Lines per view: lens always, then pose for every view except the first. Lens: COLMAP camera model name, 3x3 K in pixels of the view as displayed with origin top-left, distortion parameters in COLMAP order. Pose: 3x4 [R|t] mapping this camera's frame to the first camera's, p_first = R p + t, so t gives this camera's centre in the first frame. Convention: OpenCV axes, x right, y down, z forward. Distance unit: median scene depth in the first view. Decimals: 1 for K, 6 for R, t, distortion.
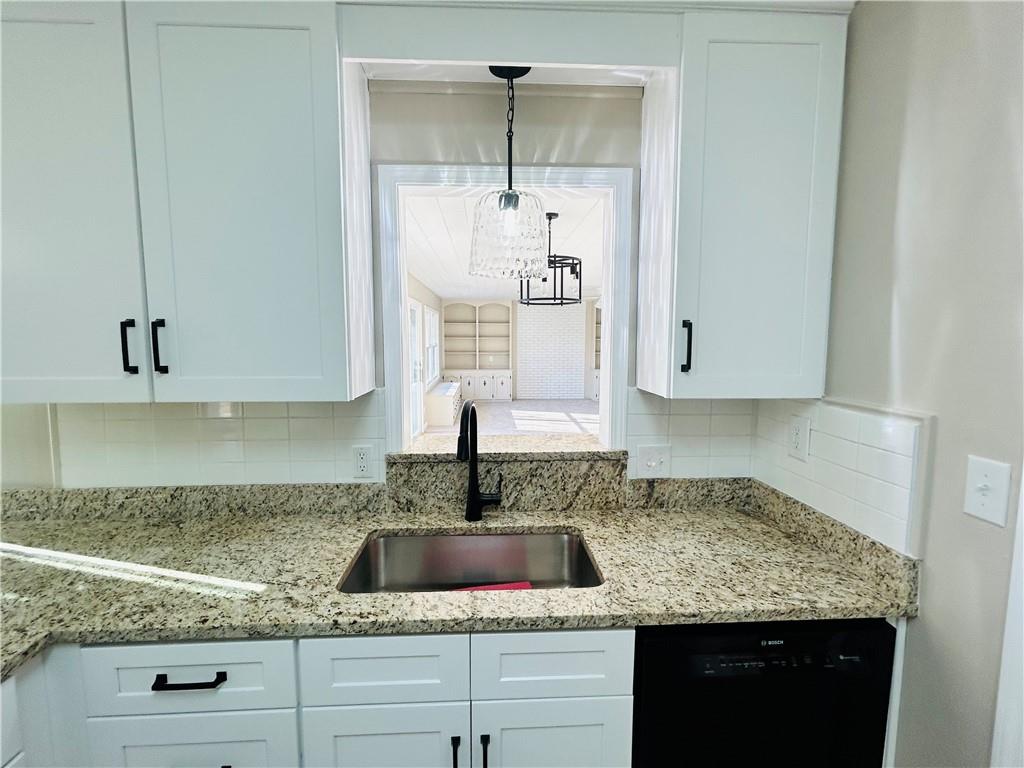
lens RADIAL K [[461.9, 0, 511.6], [0, 461.9, 386.1], [0, 0, 1]] dist [-0.004754, 0.002898]
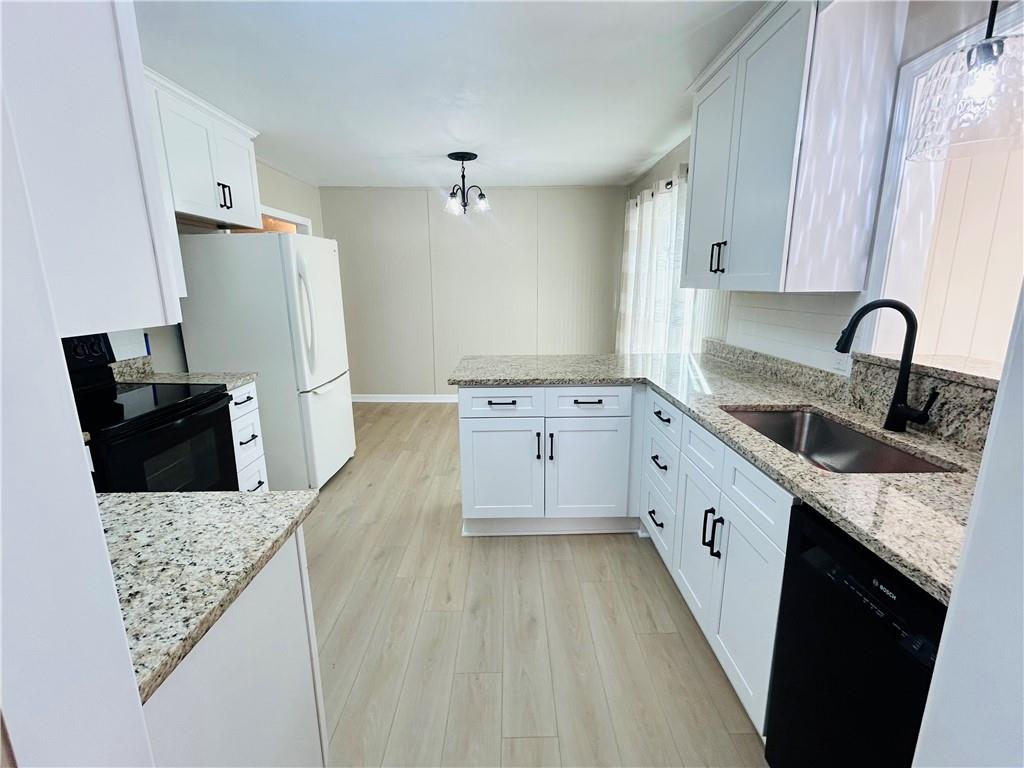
lens RADIAL K [[461.9, 0, 508.0], [0, 461.9, 384.1], [0, 0, 1]] dist [-0.004754, 0.002898]
pose [[-0.056700, 0.214239, -0.975134, 0.883052], [-0.094052, 0.971216, 0.218847, 0.059843], [0.993951, 0.104122, -0.034919, 0.221972]]
